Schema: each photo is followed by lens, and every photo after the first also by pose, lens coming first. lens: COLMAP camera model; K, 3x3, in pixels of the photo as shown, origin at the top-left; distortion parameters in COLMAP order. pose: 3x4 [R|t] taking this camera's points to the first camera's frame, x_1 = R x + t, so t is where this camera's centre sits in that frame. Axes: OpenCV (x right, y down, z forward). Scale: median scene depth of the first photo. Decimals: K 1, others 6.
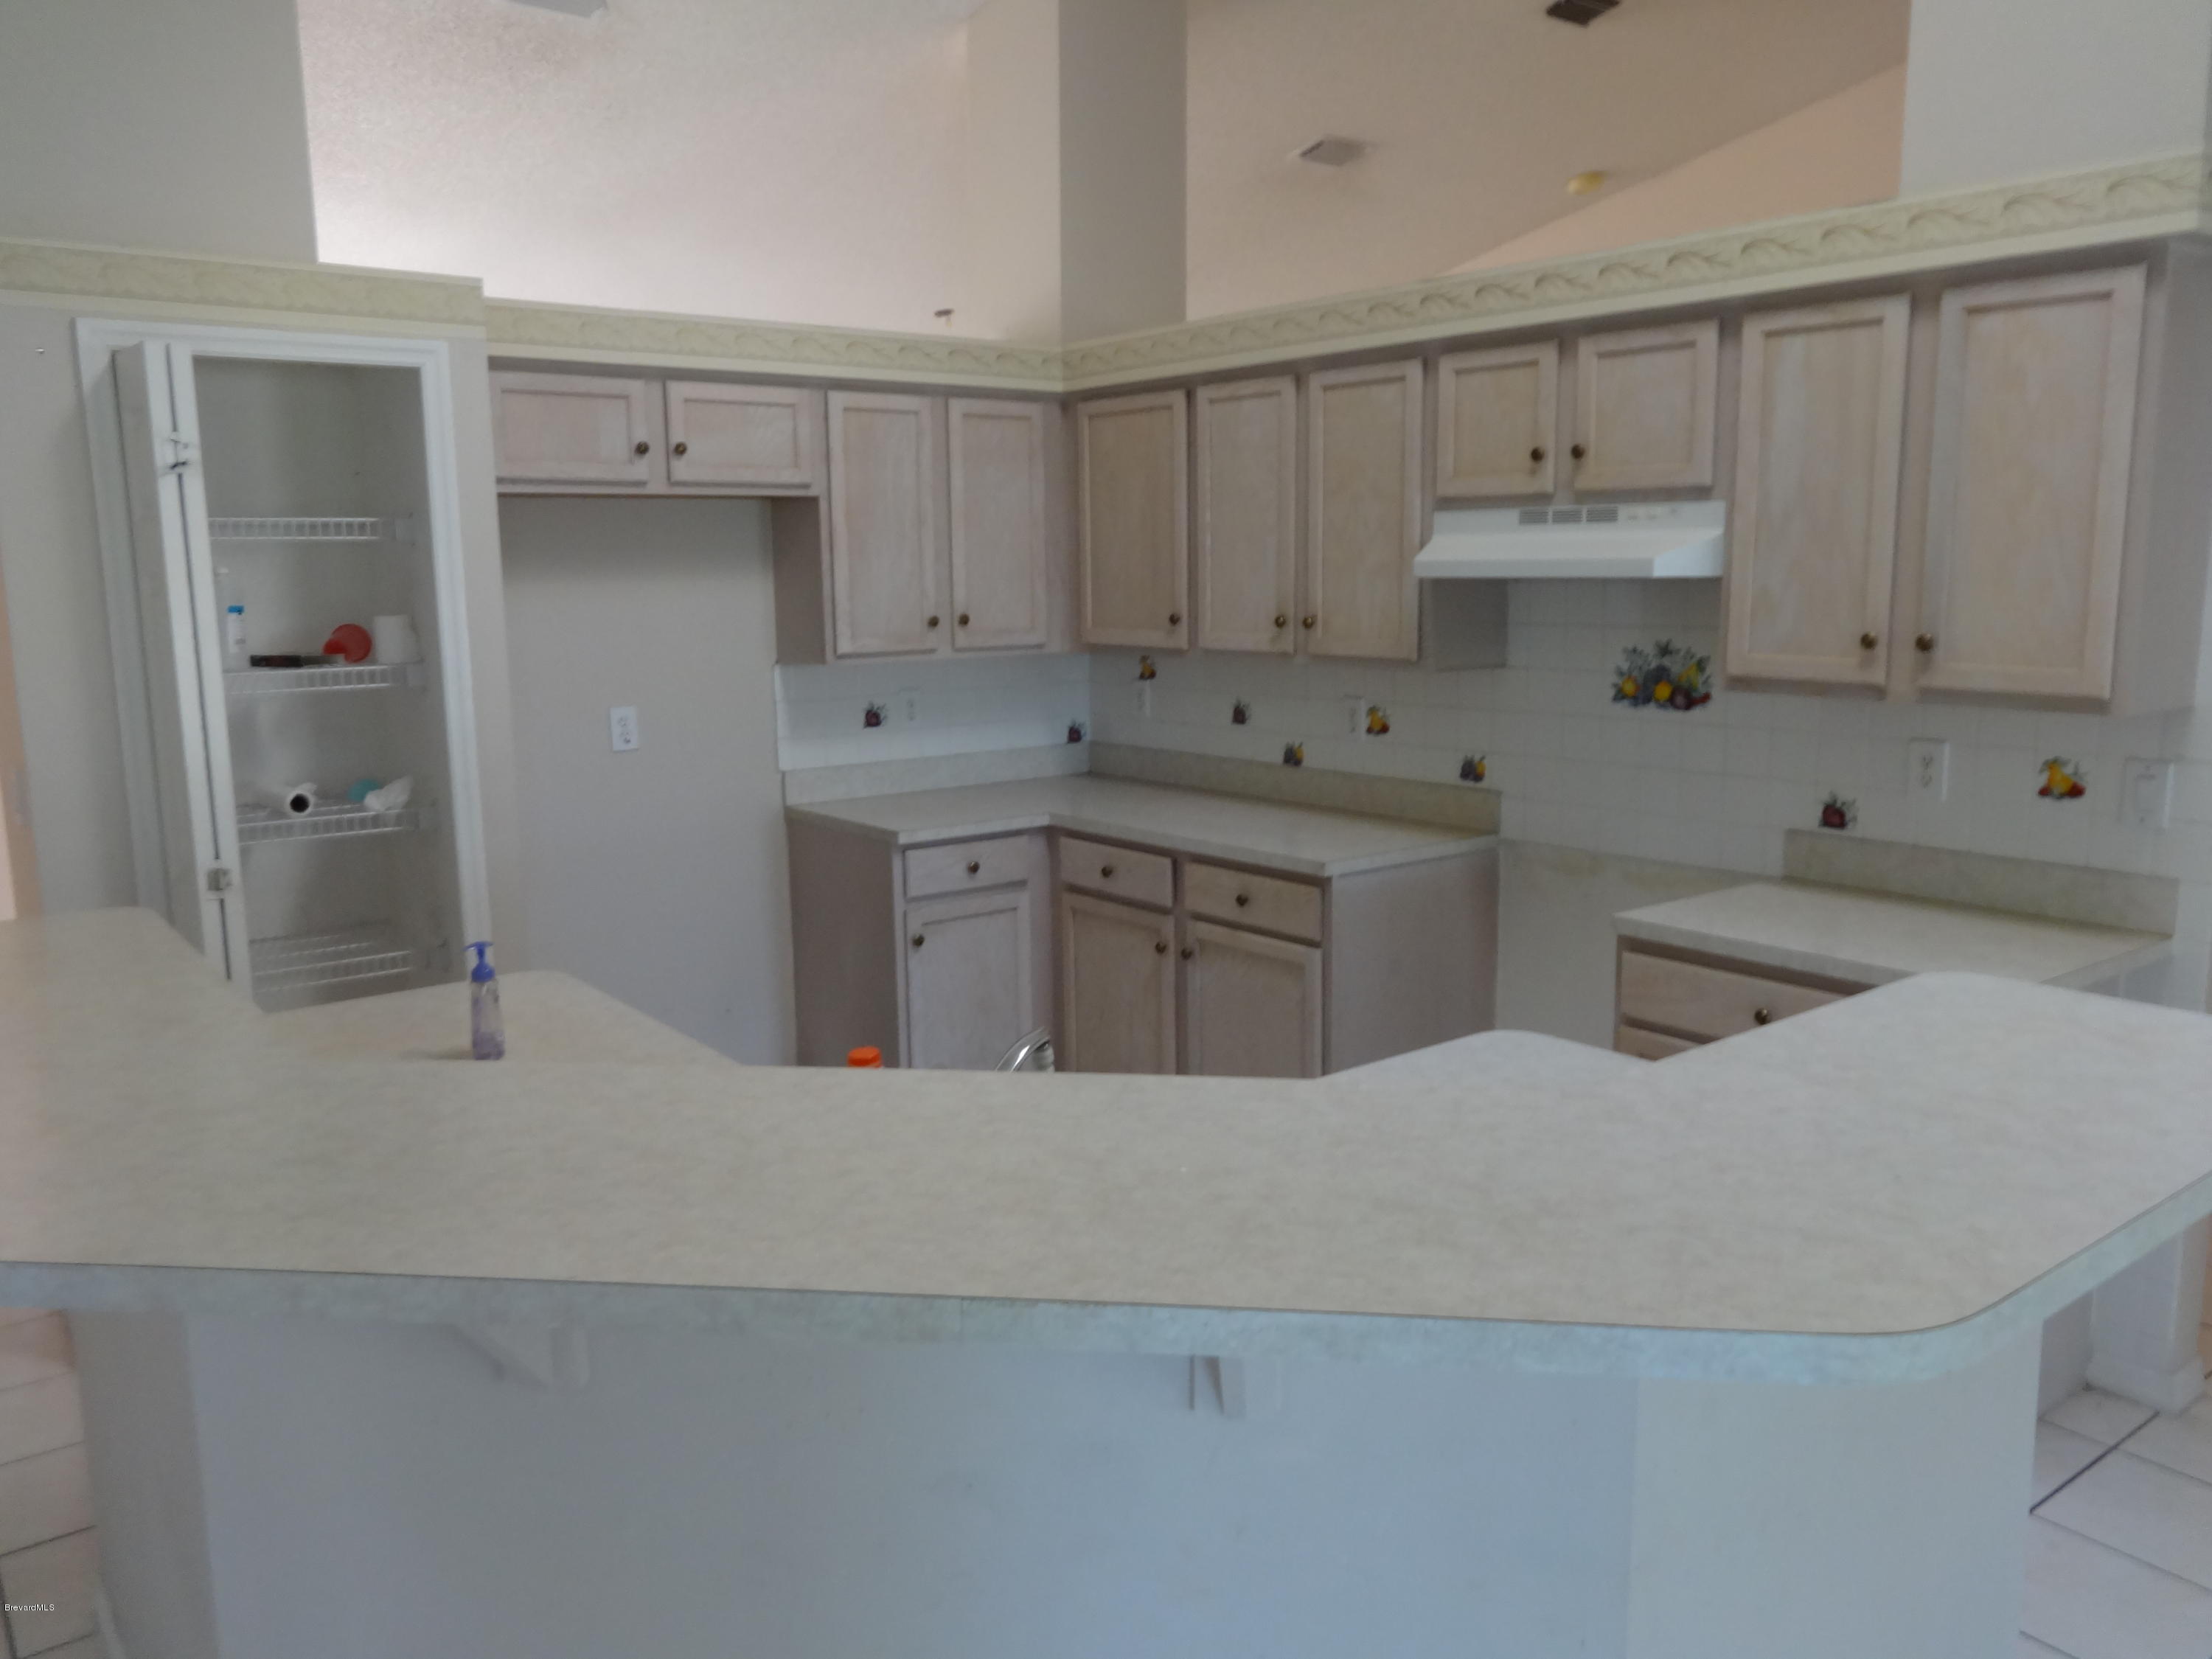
lens RADIAL K [[1683.2, 0, 1102.6], [0, 1683.2, 849.4], [0, 0, 1]] dist [-0.009905, -0.002837]
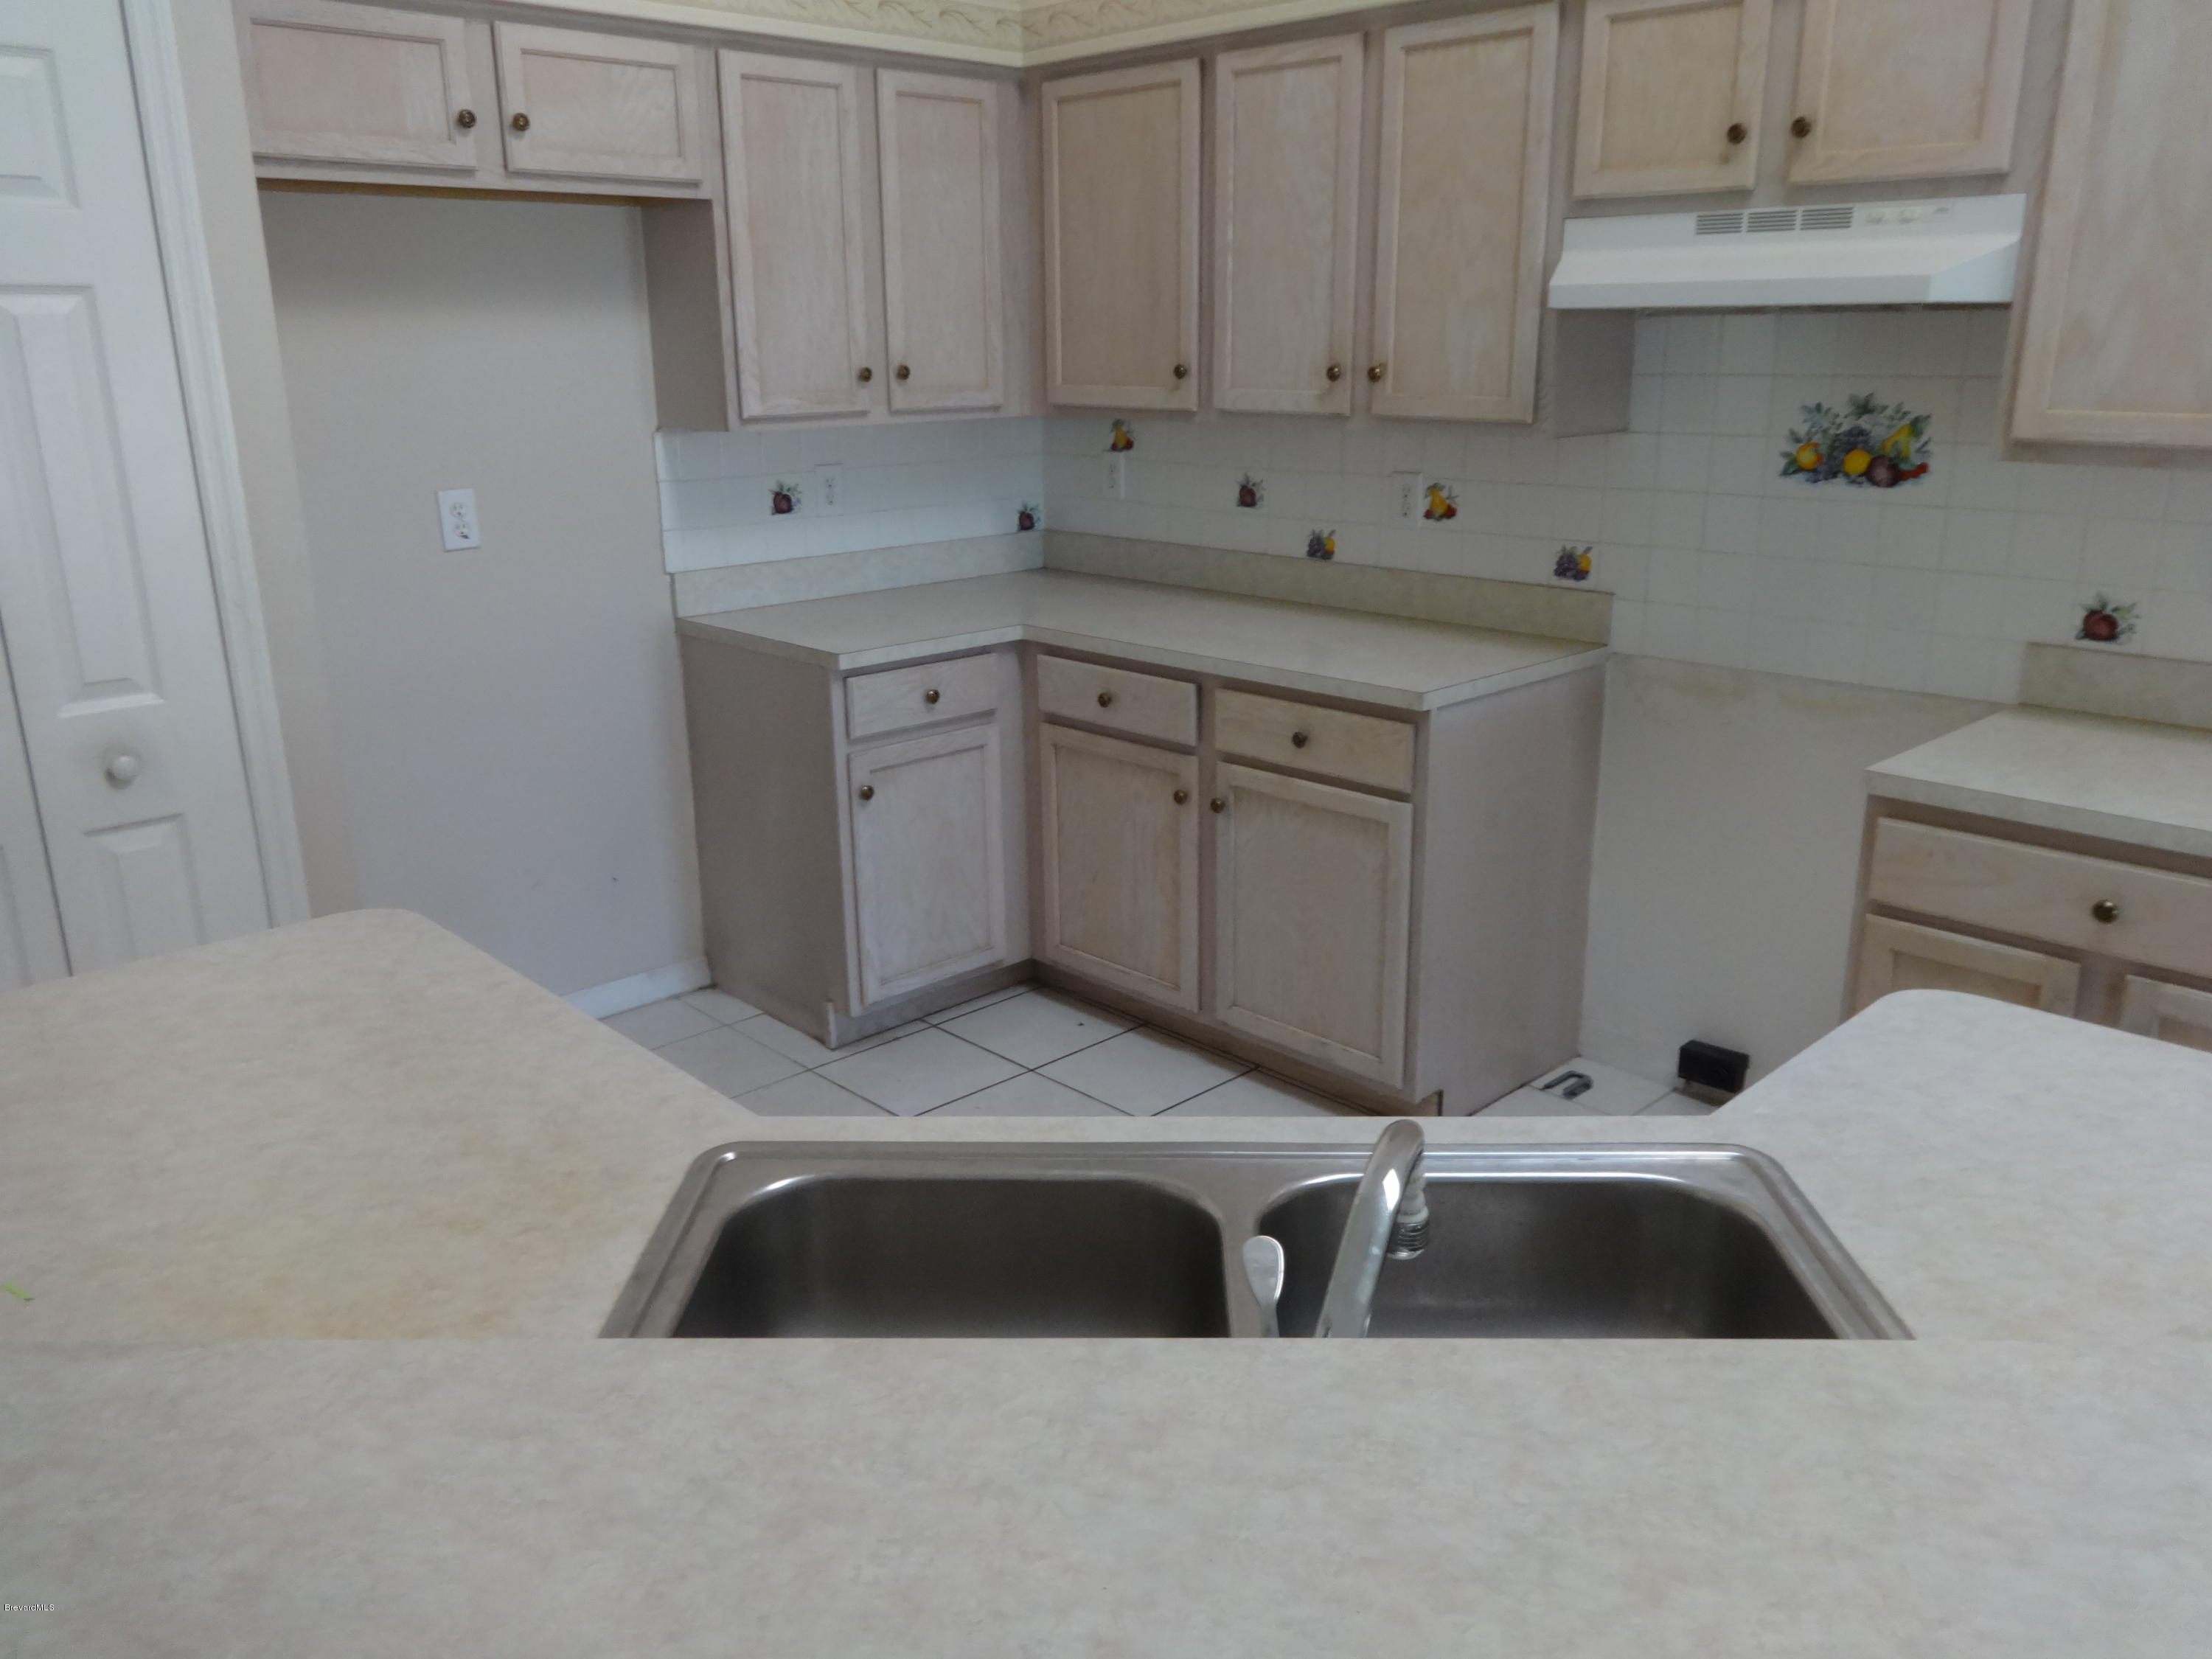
lens RADIAL K [[1690.1, 0, 1106.0], [0, 1690.1, 829.5], [0, 0, 1]] dist [0.011300, -0.010568]
pose [[0.994659, -0.025901, 0.099908, -0.080293], [0.013955, 0.992859, 0.118471, -0.020804], [-0.102263, -0.116444, 0.987919, 0.219600]]
